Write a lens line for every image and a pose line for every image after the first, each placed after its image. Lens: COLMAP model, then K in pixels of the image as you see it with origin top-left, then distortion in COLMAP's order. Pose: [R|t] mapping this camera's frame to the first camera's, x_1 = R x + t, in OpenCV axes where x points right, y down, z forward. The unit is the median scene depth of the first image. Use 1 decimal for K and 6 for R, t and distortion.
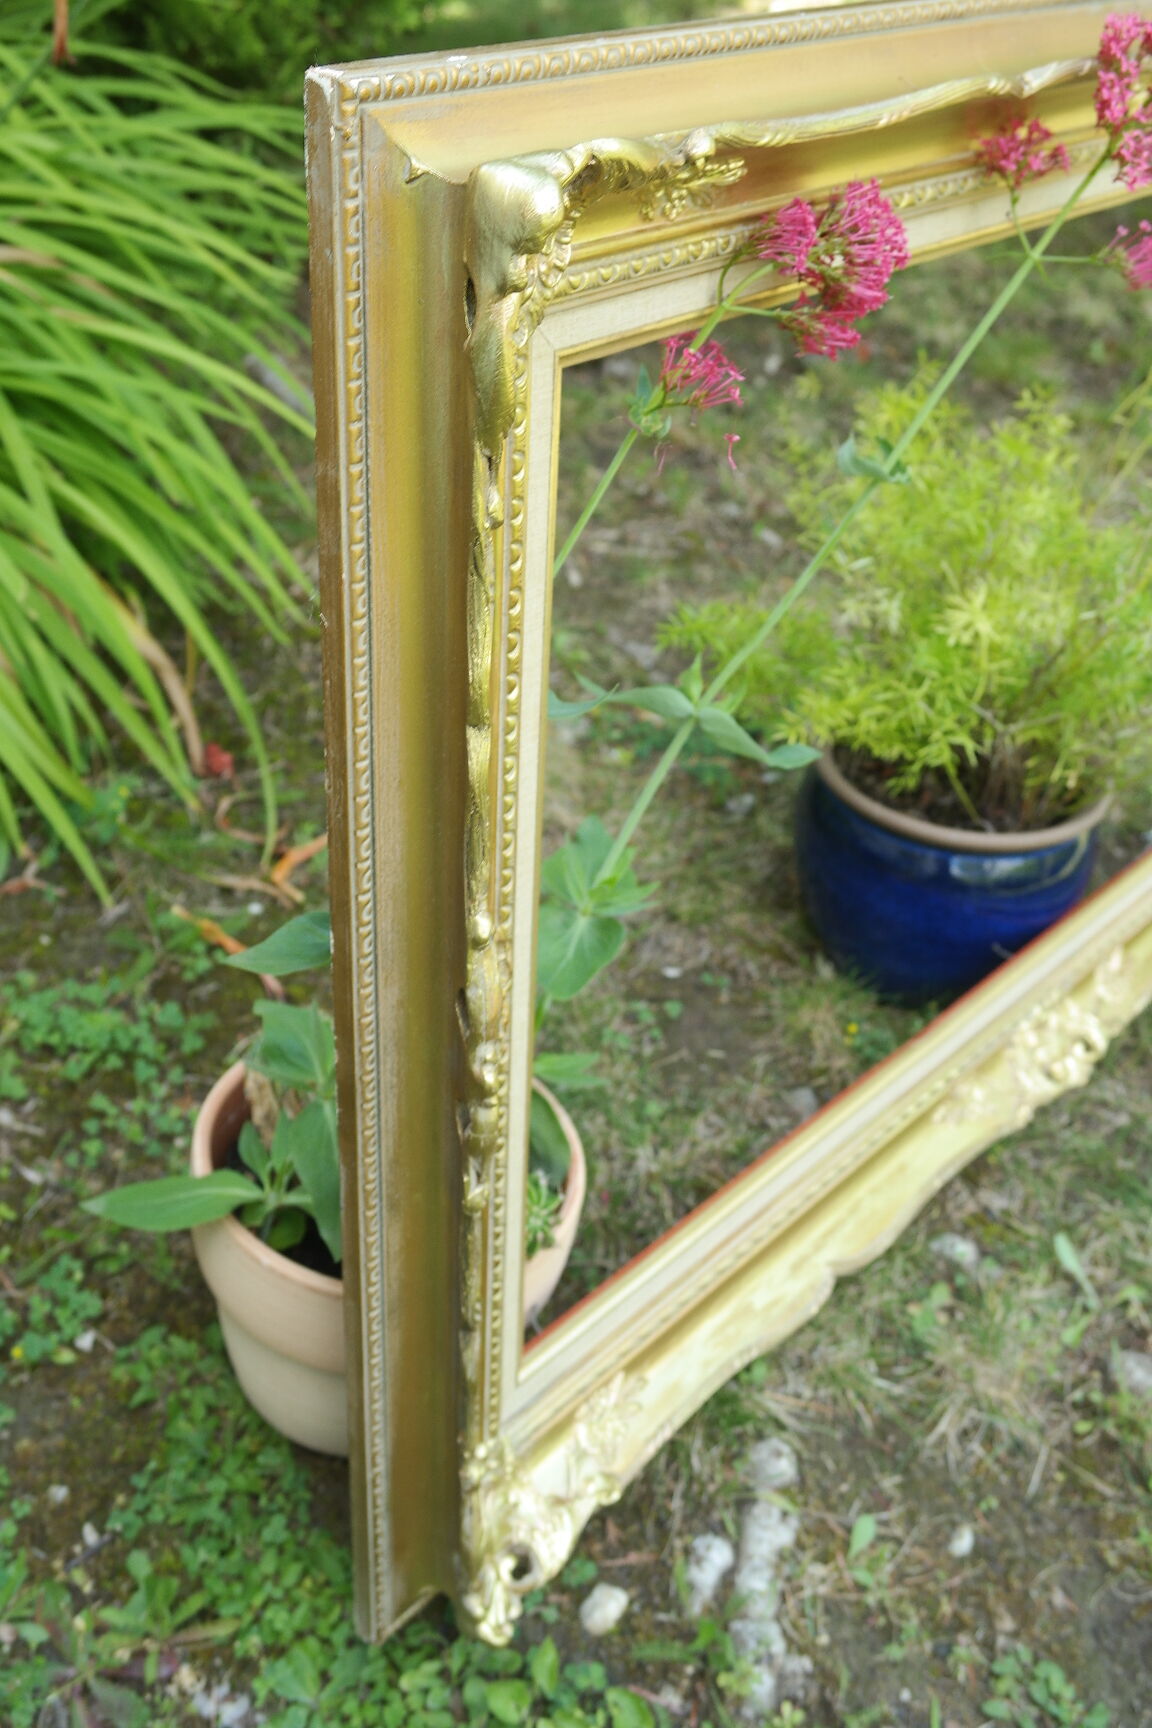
lens RADIAL K [[1958.3, 0, 576.0], [0, 1958.3, 864.0], [0, 0, 1]] dist [-0.002740, 0.022485]
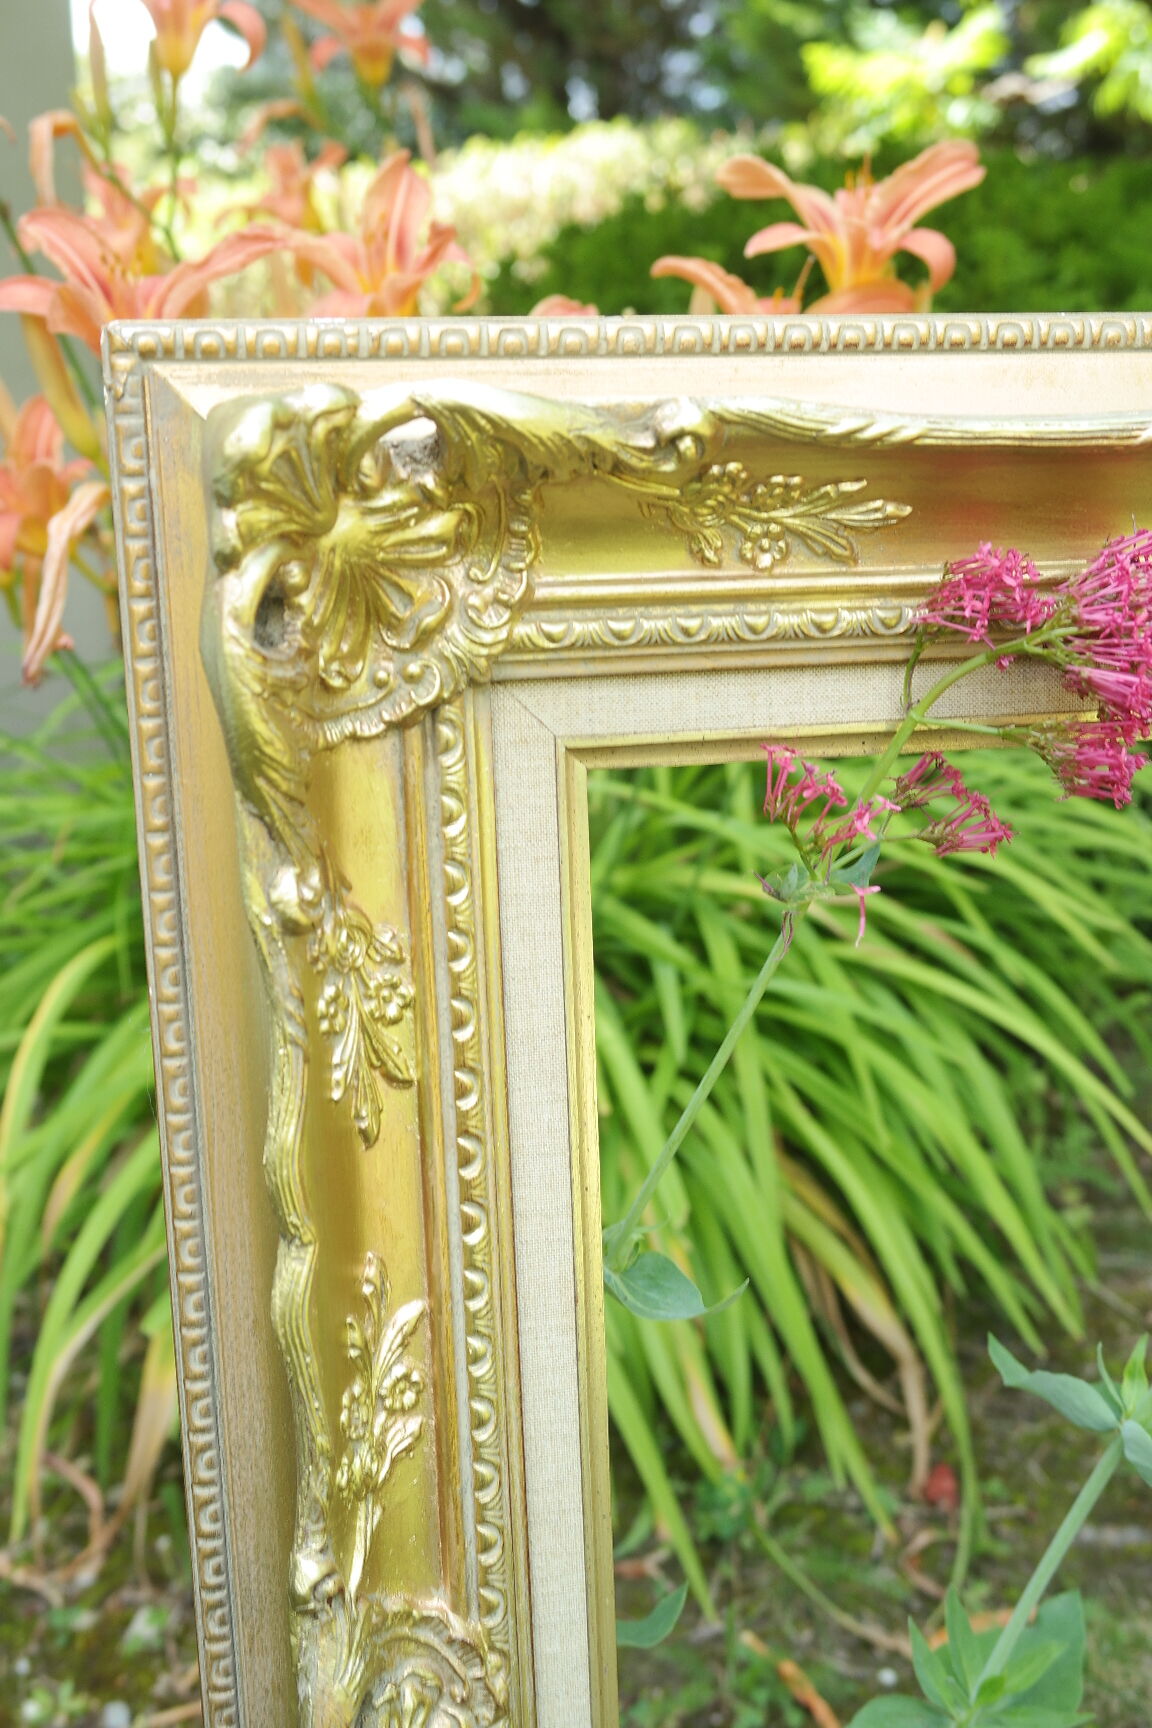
lens RADIAL K [[1958.3, 0, 576.0], [0, 1958.3, 864.0], [0, 0, 1]] dist [-0.002740, 0.022485]
pose [[0.784568, 0.013520, -0.619895, 0.418357], [-0.256686, 0.917151, -0.304871, -0.008924], [0.564415, 0.398311, 0.723038, 0.503370]]
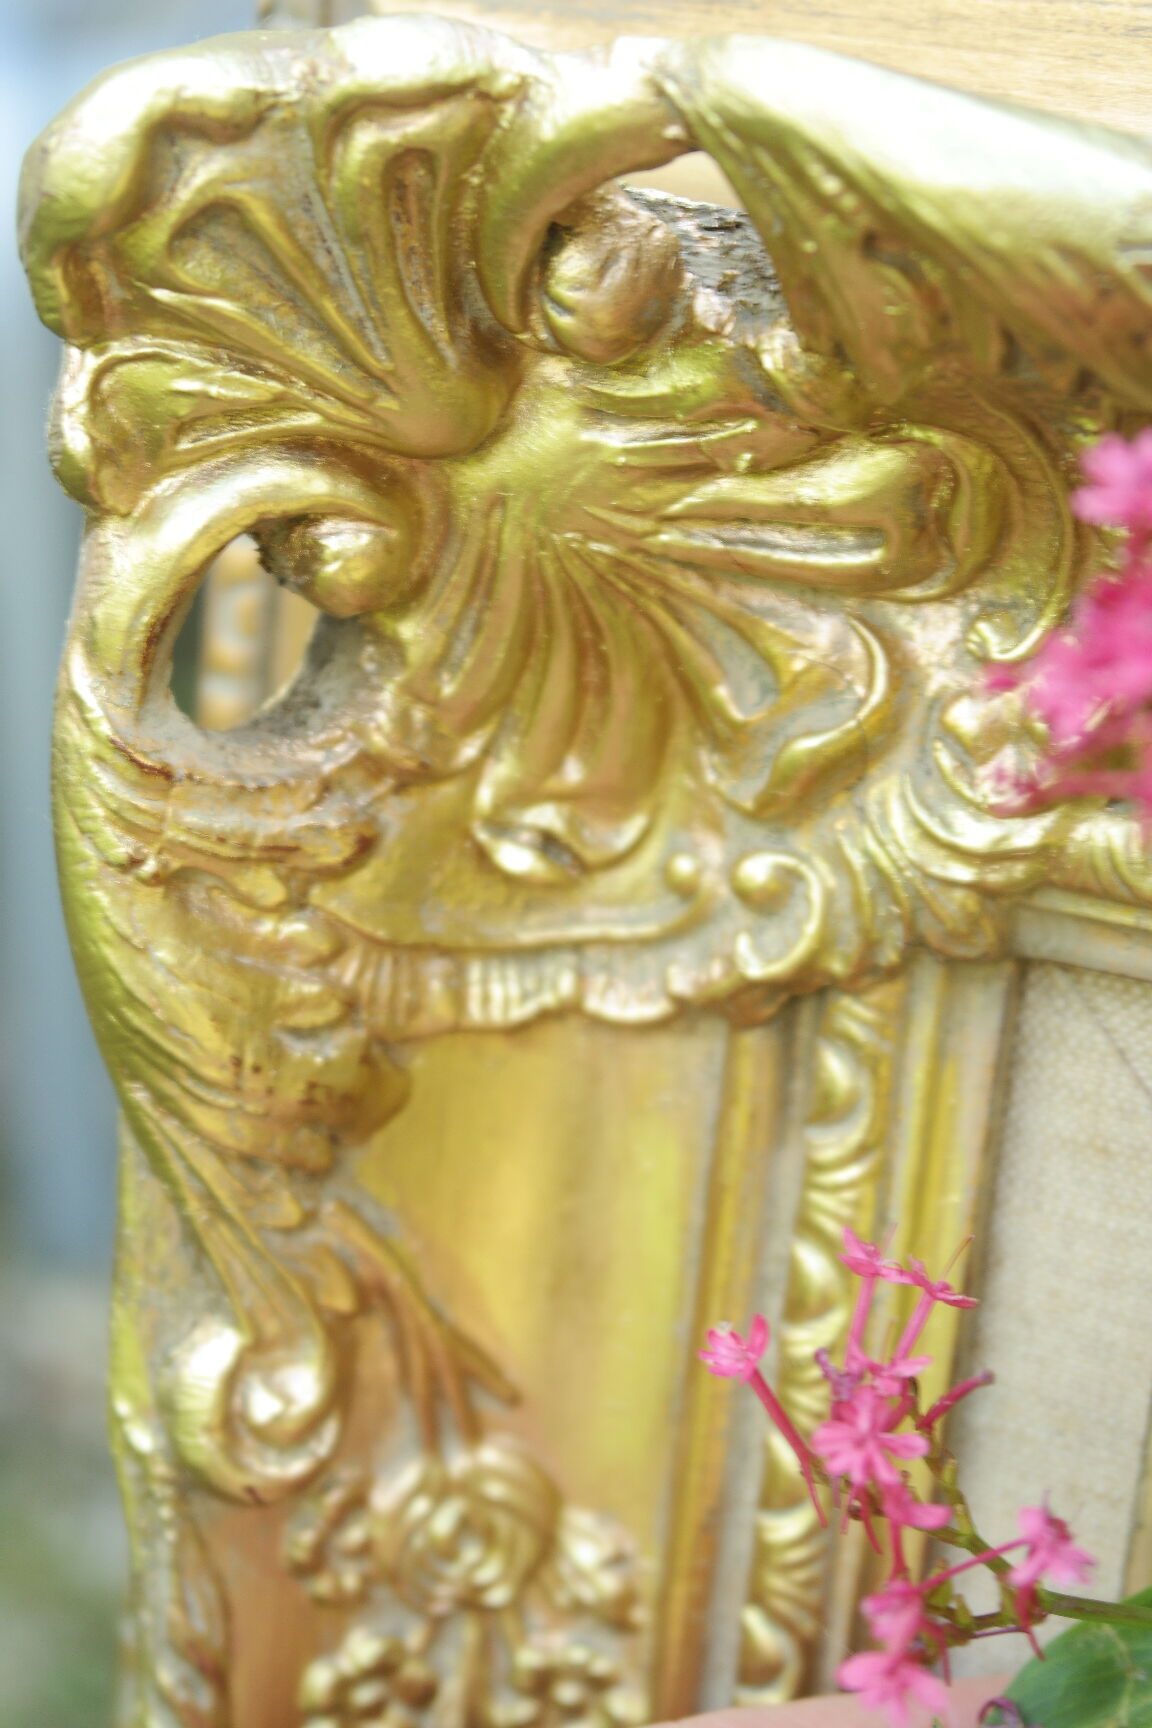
lens RADIAL K [[2973.5, 0, 576.0], [0, 2973.5, 864.0], [0, 0, 1]] dist [-0.022453, -0.046024]
pose [[0.208707, 0.173113, -0.962535, 0.295197], [-0.590228, 0.807054, 0.017170, -0.248547], [0.779790, 0.564531, 0.270614, 0.809992]]
